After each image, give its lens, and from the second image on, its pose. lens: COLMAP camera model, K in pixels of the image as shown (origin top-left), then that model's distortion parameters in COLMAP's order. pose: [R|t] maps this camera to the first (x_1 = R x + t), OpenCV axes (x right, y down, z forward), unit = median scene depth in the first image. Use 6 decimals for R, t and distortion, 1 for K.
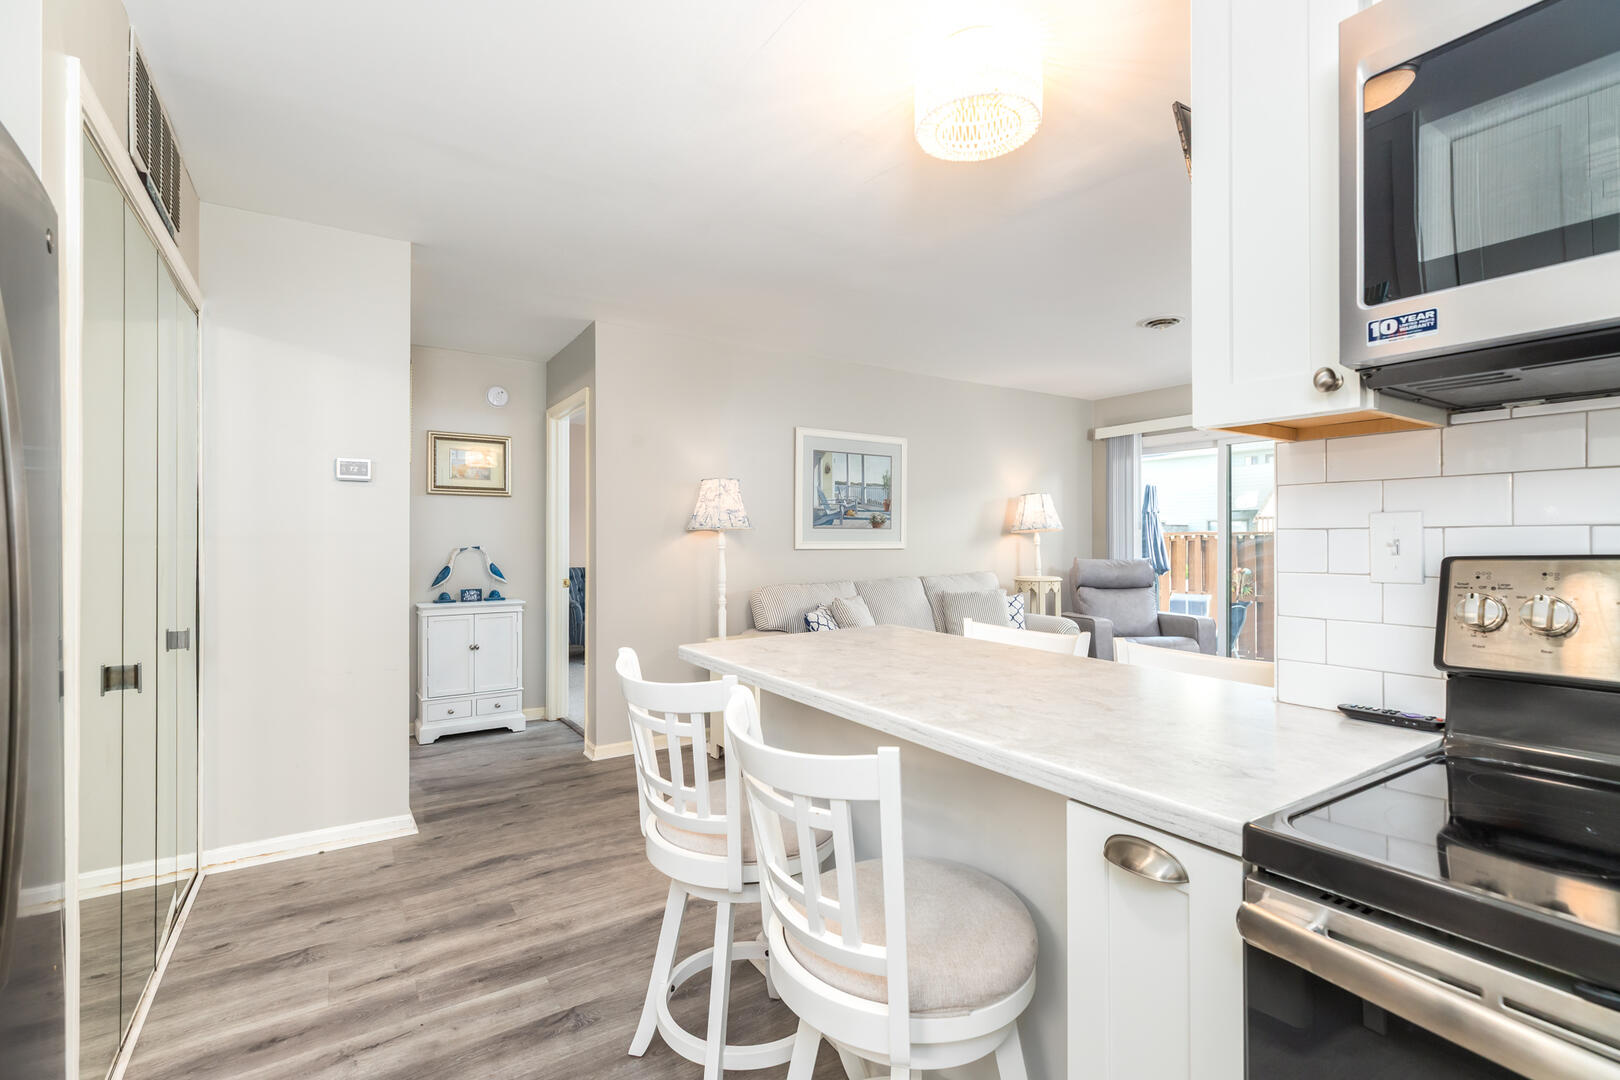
lens RADIAL K [[730.5, 0, 797.3], [0, 730.5, 537.2], [0, 0, 1]] dist [0.000460, 0.000290]
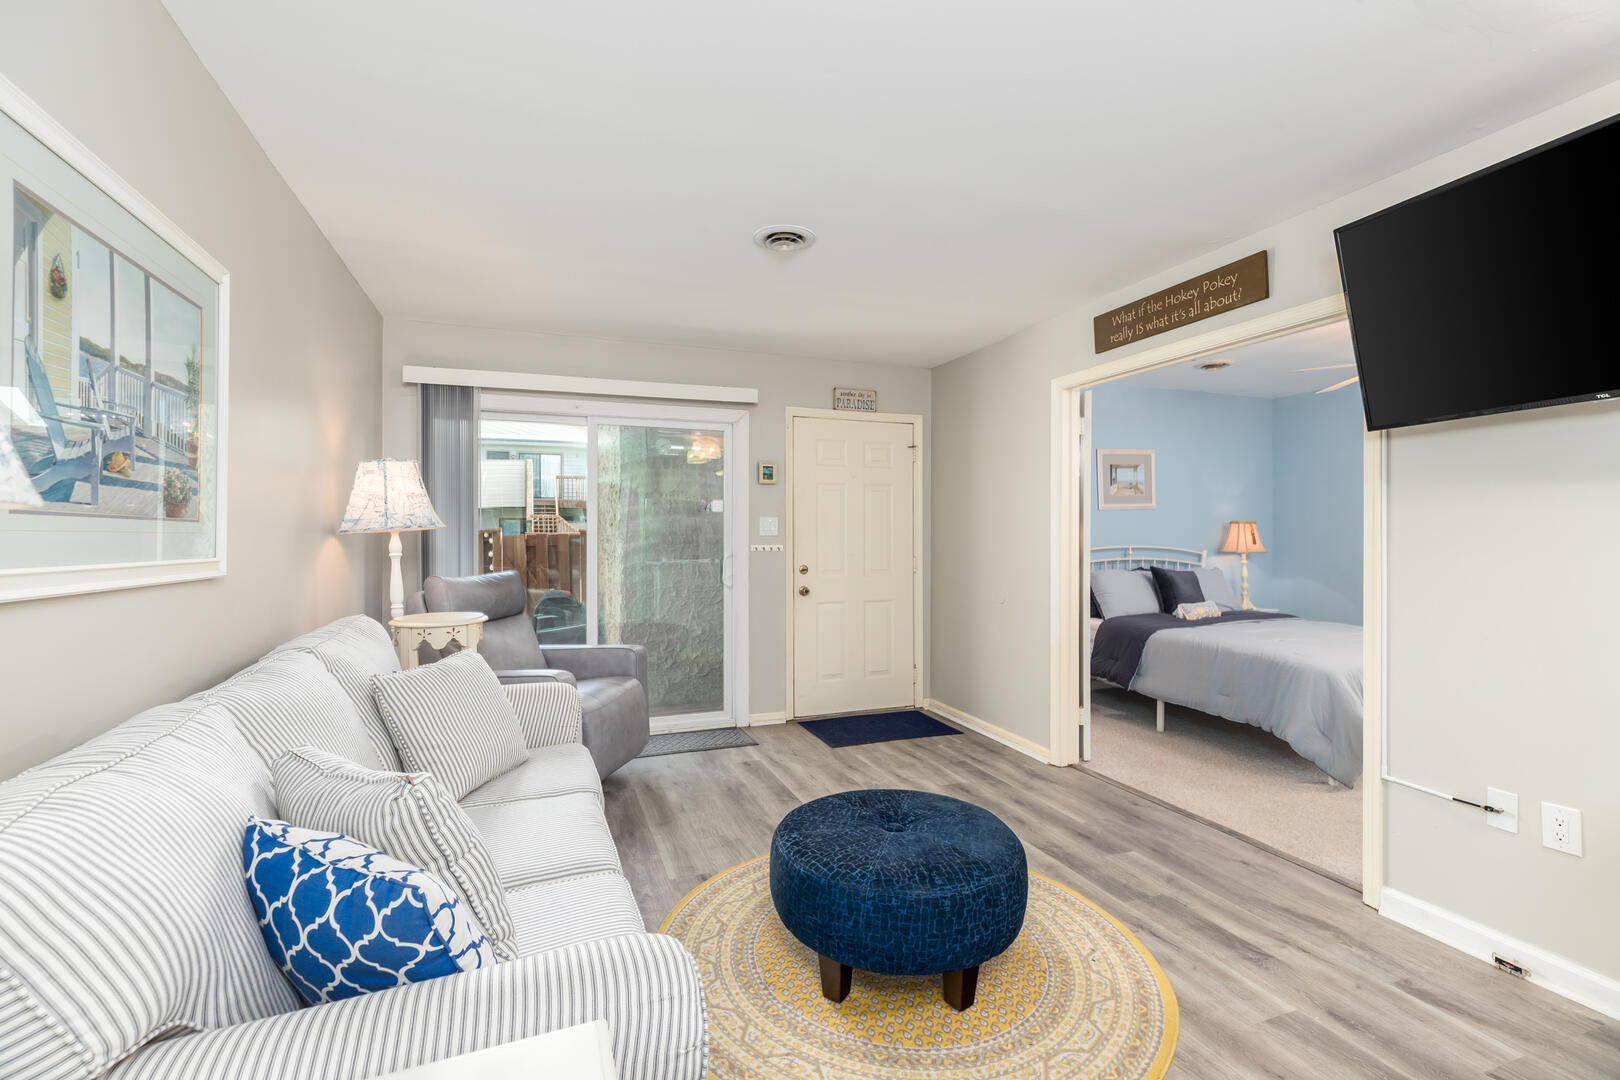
lens RADIAL K [[730.5, 0, 797.3], [0, 730.5, 537.2], [0, 0, 1]] dist [0.000460, 0.000290]
pose [[0.222749, -0.001341, 0.974875, -0.142104], [0.001375, 0.999998, 0.001061, -0.003982], [-0.974875, 0.001104, 0.222750, 0.659602]]
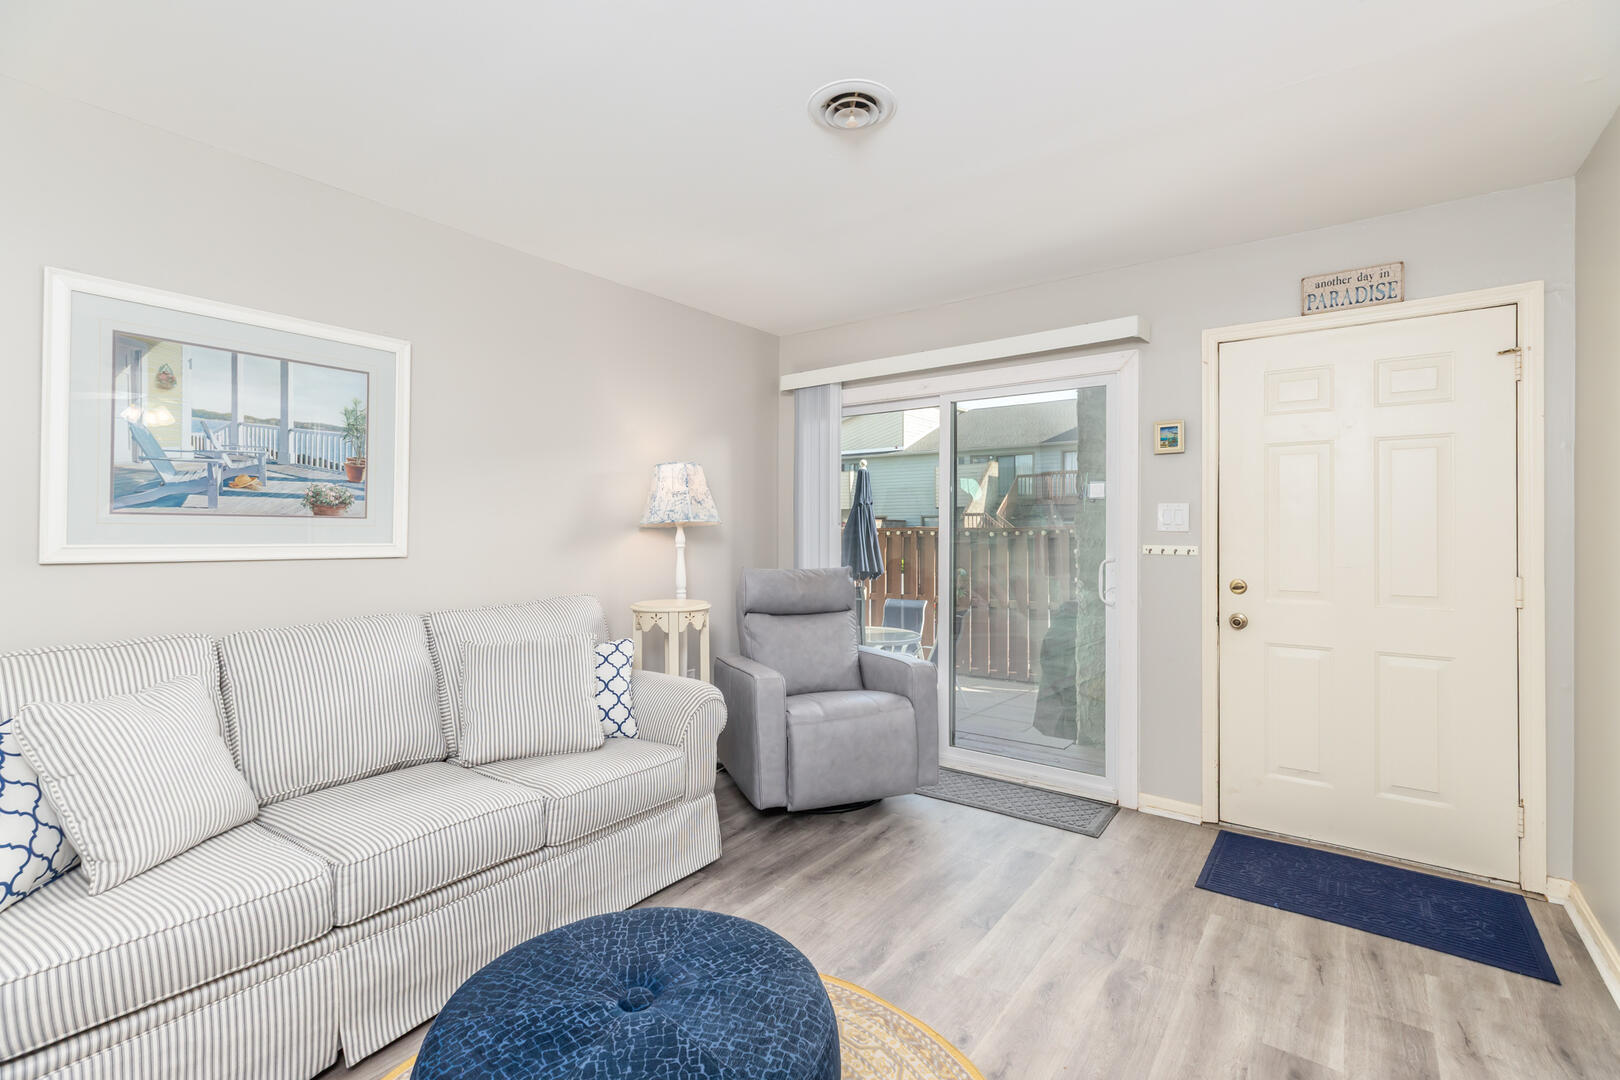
lens RADIAL K [[727.6, 0, 795.6], [0, 727.6, 530.3], [0, 0, 1]] dist [-0.000993, 0.000109]
pose [[0.942823, 0.005170, 0.333255, 0.241594], [-0.005048, 0.999986, -0.001234, -0.003742], [-0.333257, -0.000519, 0.942836, 0.438342]]
